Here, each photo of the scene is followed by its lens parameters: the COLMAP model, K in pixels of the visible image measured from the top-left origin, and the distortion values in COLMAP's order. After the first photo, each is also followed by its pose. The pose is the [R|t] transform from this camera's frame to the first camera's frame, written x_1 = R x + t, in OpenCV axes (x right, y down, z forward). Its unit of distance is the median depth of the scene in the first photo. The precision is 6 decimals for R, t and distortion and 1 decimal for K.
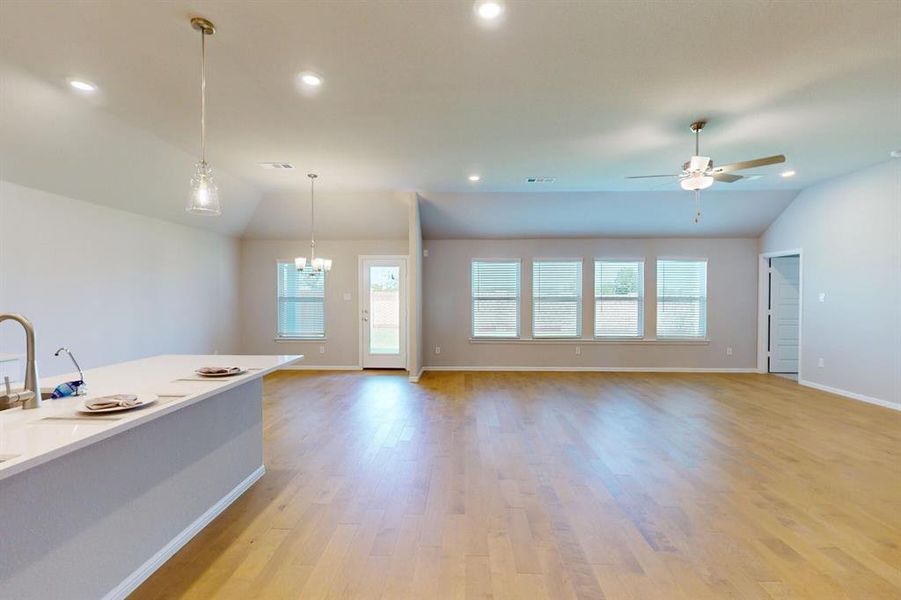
lens RADIAL K [[389.5, 0, 450.5], [0, 389.5, 300.0], [0, 0, 1]] dist [0.000197, -0.000214]
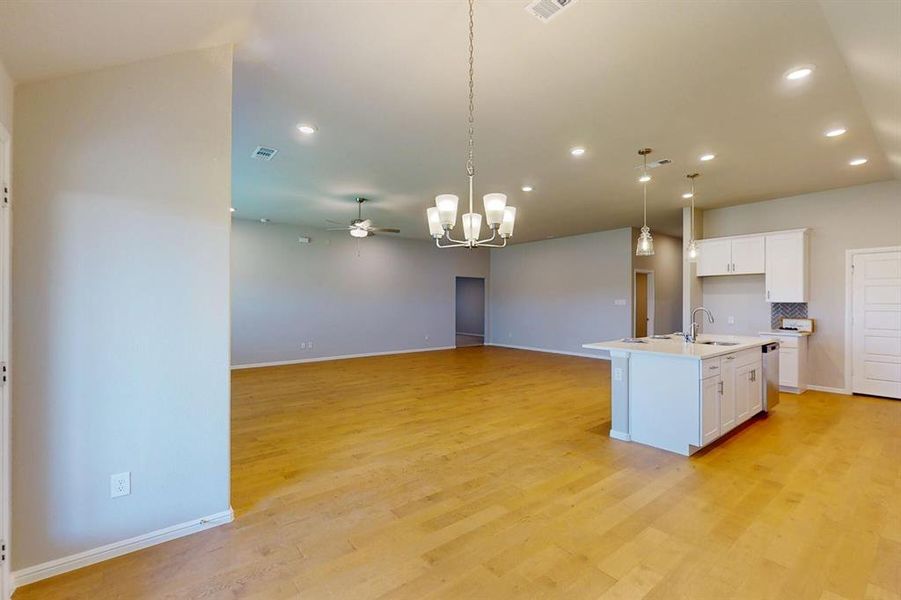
lens RADIAL K [[389.5, 0, 450.5], [0, 389.5, 300.0], [0, 0, 1]] dist [0.000197, -0.000214]
pose [[-0.649534, 0.002527, 0.760328, -0.488915], [0.006496, 0.999976, 0.002226, -0.008241], [-0.760305, 0.006385, -0.649535, 0.979135]]
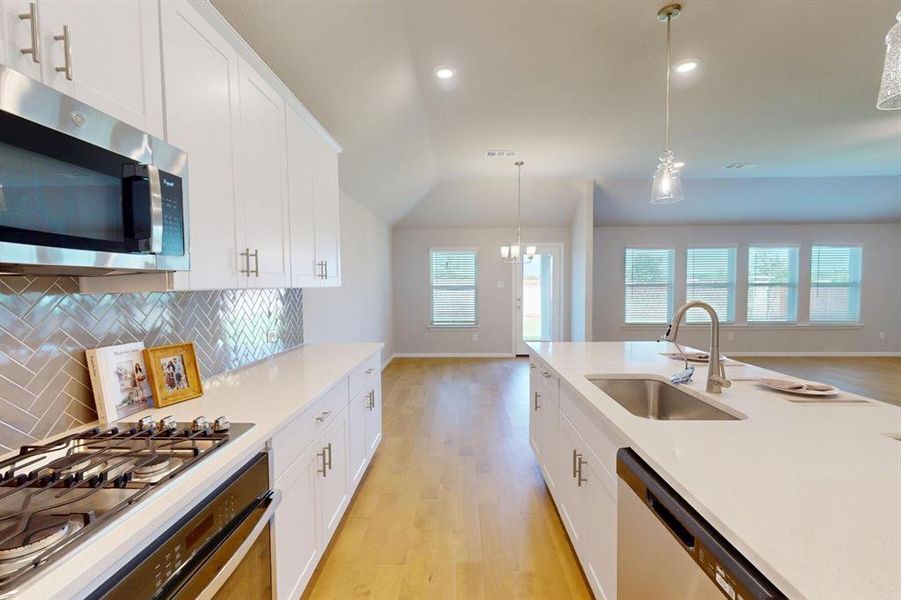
lens RADIAL K [[389.5, 0, 450.5], [0, 389.5, 300.0], [0, 0, 1]] dist [0.000197, -0.000214]
pose [[0.999965, -0.007645, 0.003462, -0.414036], [0.007535, 0.999500, 0.030703, -0.000349], [-0.003695, -0.030676, 0.999523, -0.005511]]
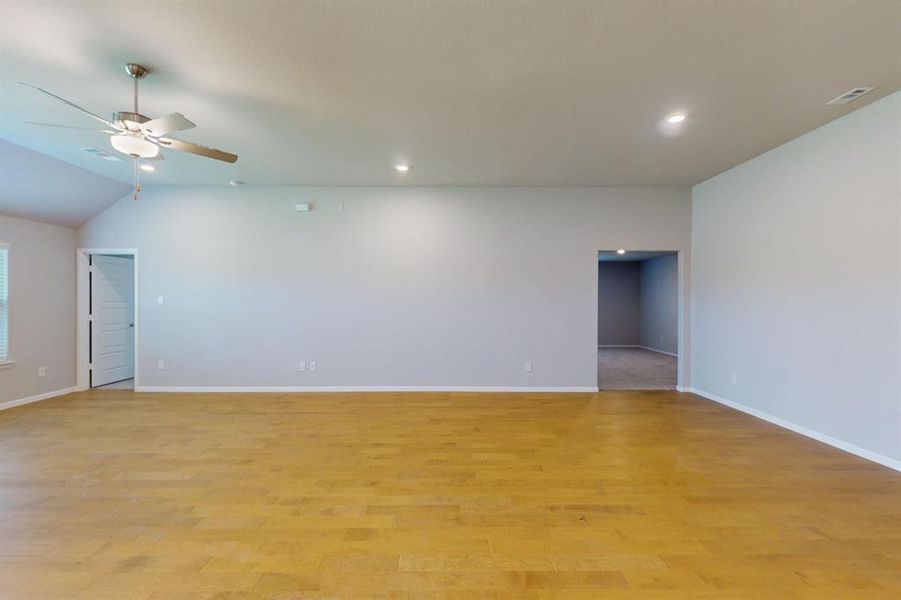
lens RADIAL K [[389.5, 0, 450.5], [0, 389.5, 300.0], [0, 0, 1]] dist [0.000197, -0.000214]
pose [[-0.039387, -0.004200, 0.999215, -0.072119], [0.008913, 0.999950, 0.004554, -0.004296], [-0.999184, 0.009085, -0.039348, 0.237220]]
